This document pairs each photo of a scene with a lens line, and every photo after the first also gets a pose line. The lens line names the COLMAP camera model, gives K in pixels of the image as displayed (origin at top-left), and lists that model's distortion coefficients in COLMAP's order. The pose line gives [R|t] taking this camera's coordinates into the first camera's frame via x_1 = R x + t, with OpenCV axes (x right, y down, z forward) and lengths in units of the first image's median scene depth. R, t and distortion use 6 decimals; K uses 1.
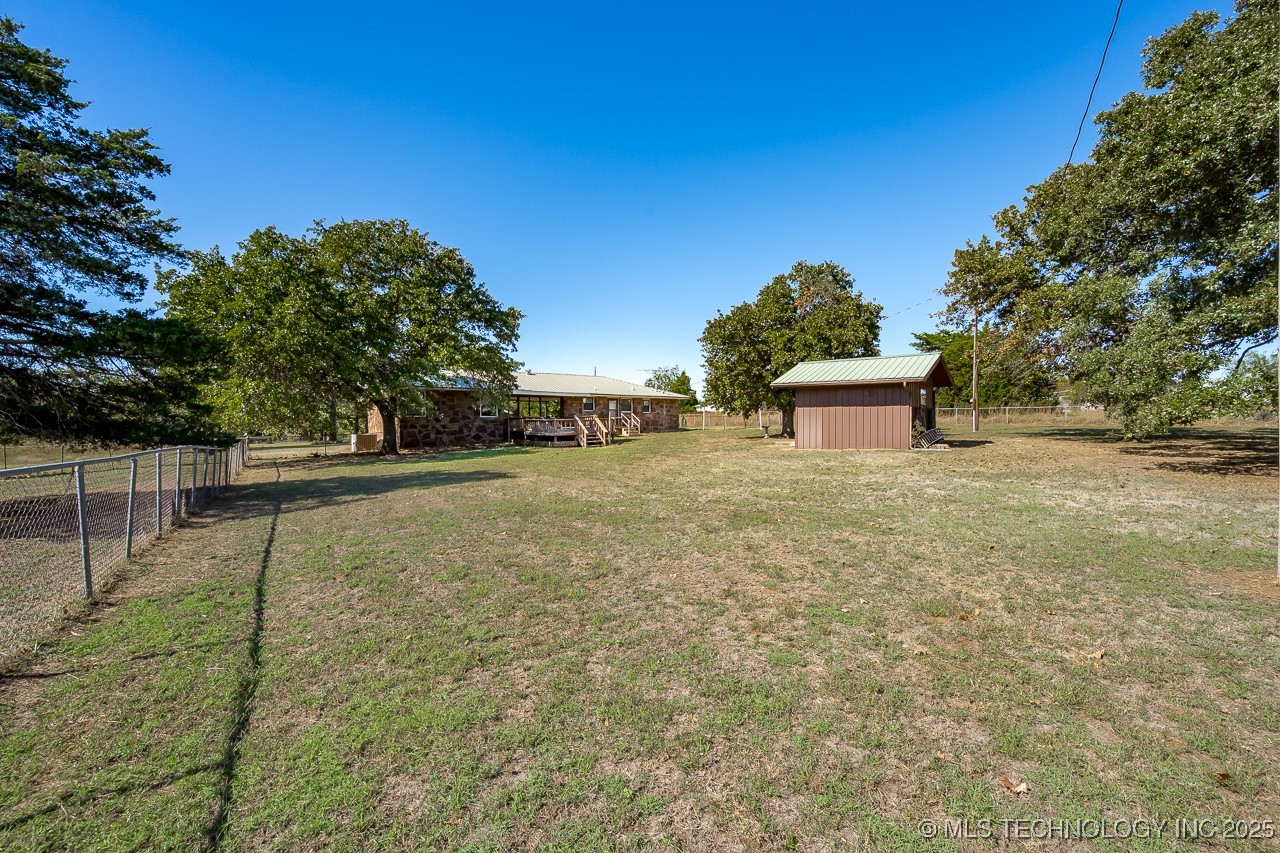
lens RADIAL K [[557.0, 0, 640.0], [0, 557.0, 425.3], [0, 0, 1]] dist [0.000318, 0.000014]
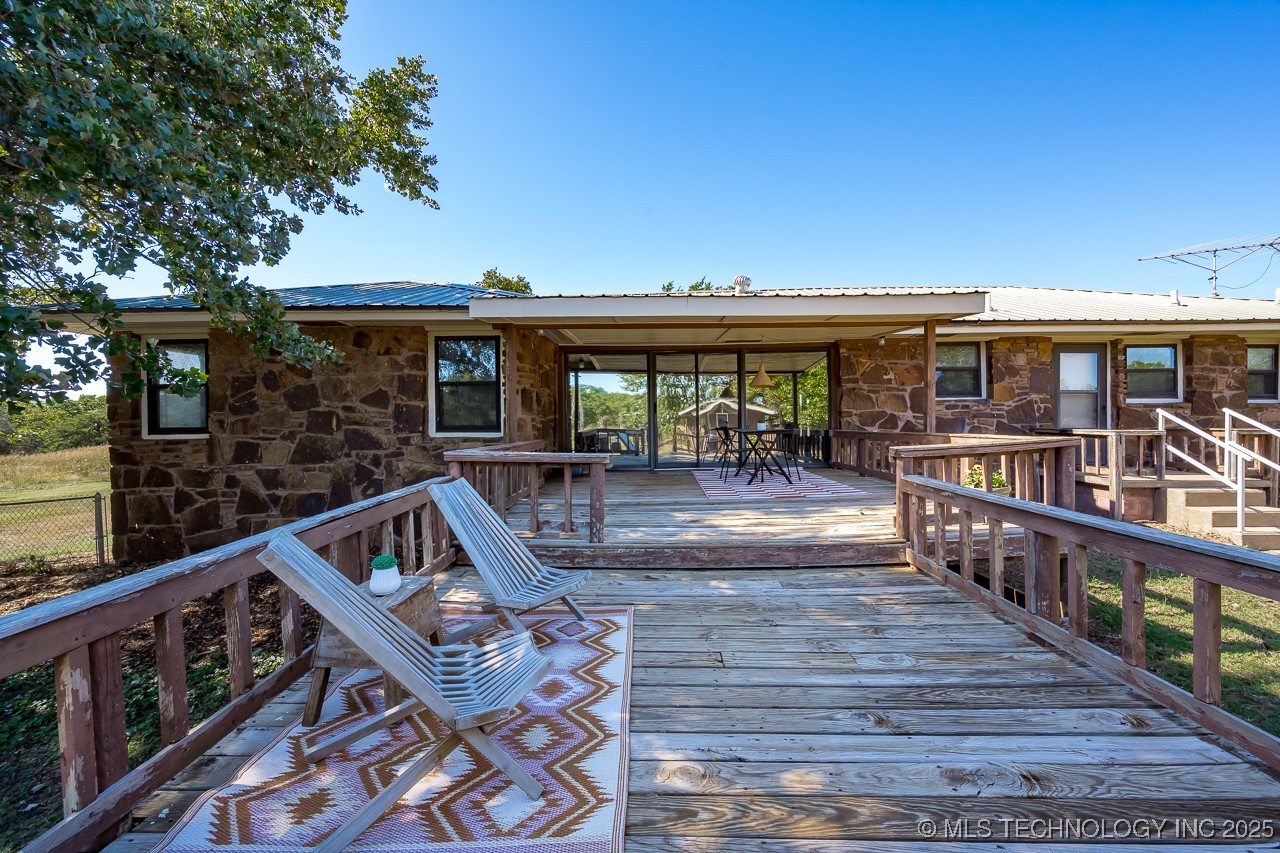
lens RADIAL K [[519.5, 0, 637.0], [0, 519.5, 423.3], [0, 0, 1]] dist [-0.003463, -0.000176]
pose [[0.799343, -0.008430, -0.600816, -0.086009], [0.008669, 0.999959, -0.002497, -0.019910], [0.600813, -0.003212, 0.799383, 0.908494]]
